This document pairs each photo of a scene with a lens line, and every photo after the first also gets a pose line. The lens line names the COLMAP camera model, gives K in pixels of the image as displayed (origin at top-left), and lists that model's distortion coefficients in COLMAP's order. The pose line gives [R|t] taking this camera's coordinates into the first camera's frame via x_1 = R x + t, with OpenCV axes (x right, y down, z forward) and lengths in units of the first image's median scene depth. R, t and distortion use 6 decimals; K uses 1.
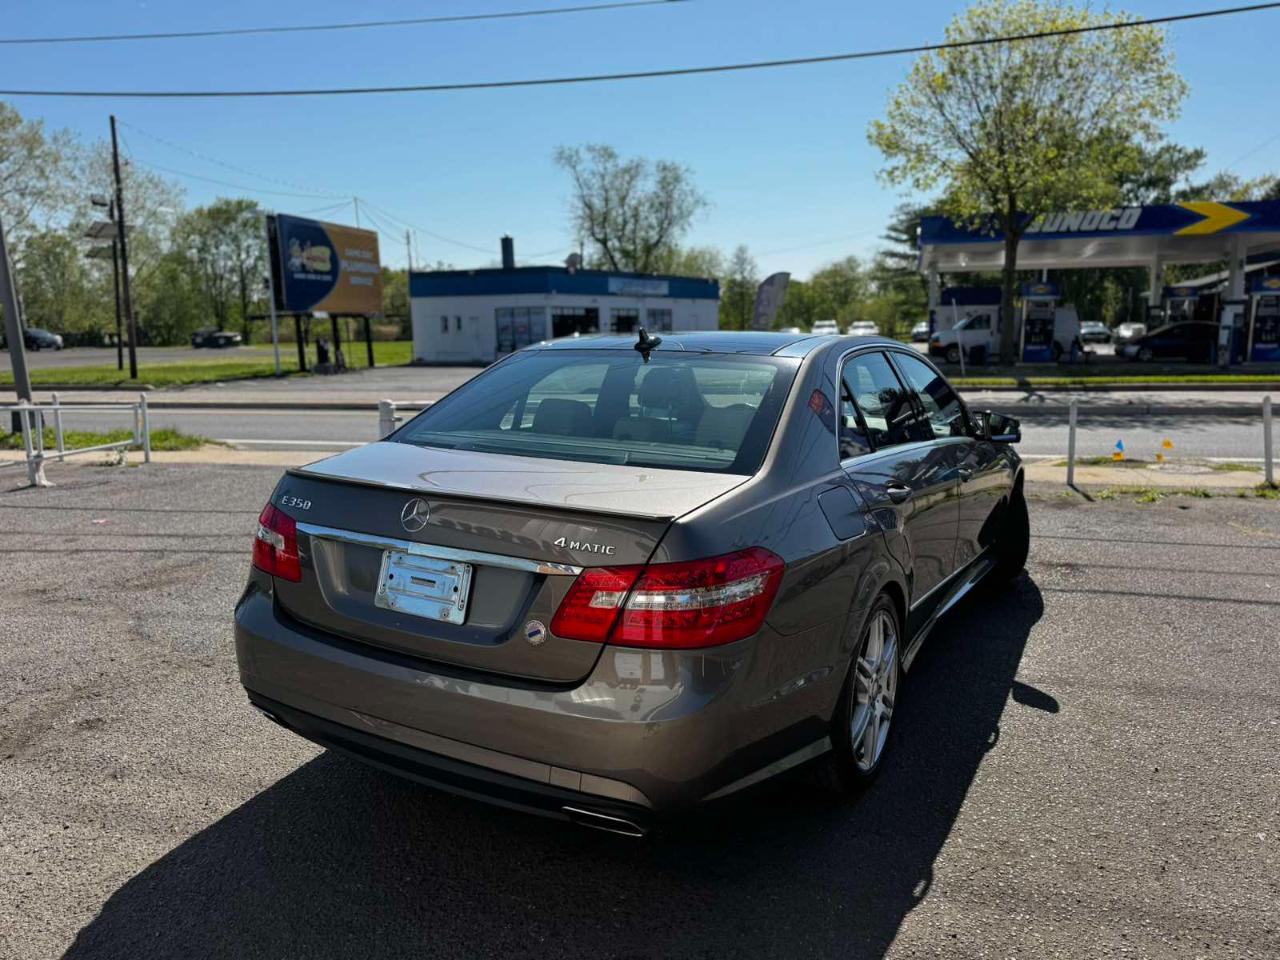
lens RADIAL K [[912.4, 0, 644.3], [0, 912.4, 481.1], [0, 0, 1]] dist [0.025173, -0.038795]
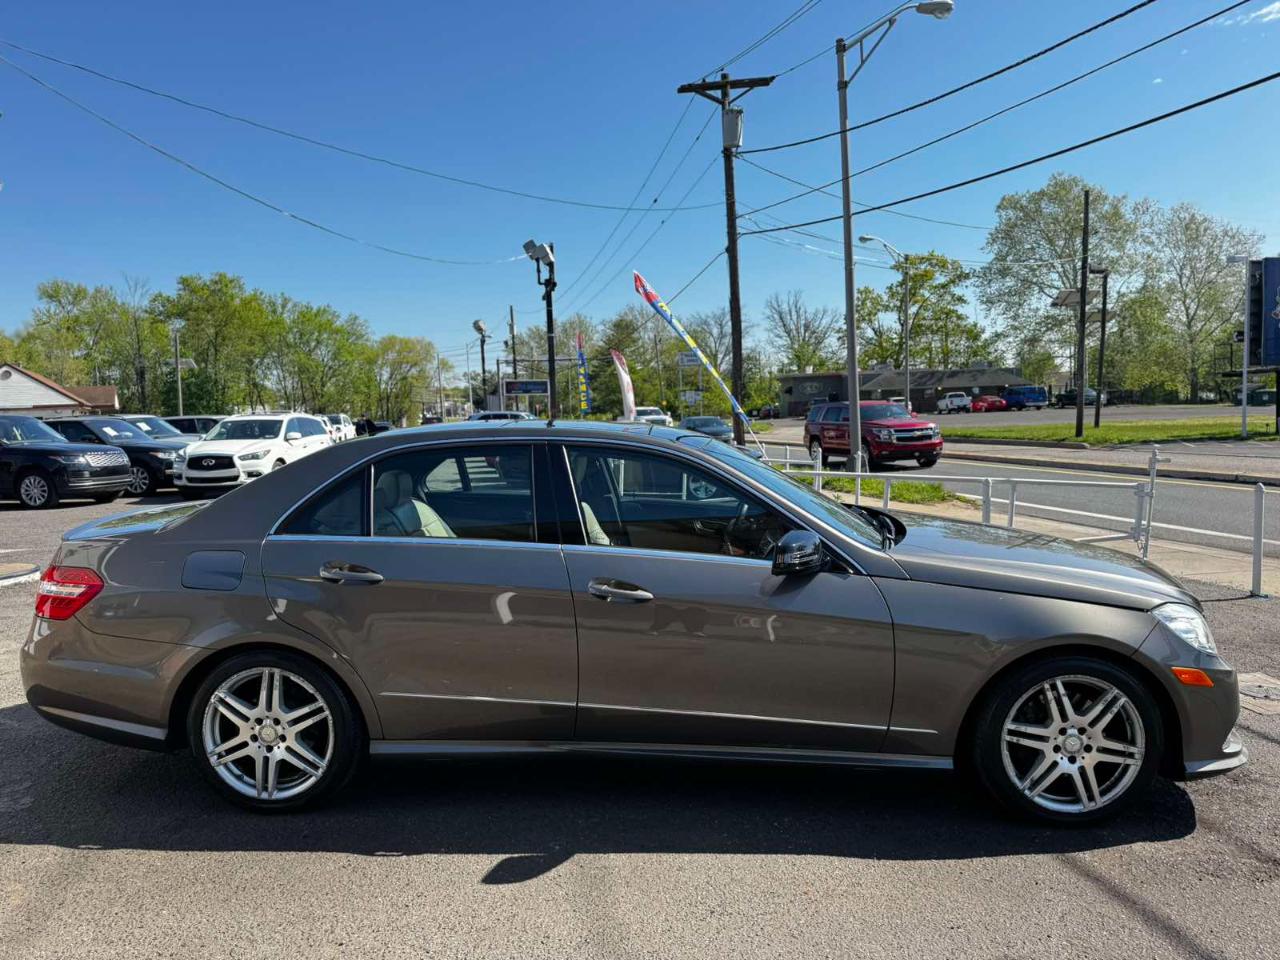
lens RADIAL K [[912.4, 0, 650.1], [0, 912.4, 479.6], [0, 0, 1]] dist [0.025173, -0.038795]
pose [[0.465641, 0.072884, -0.881967, 0.125823], [-0.125251, 0.991998, 0.015850, -0.015635], [0.876065, 0.103087, 0.471044, 0.069318]]
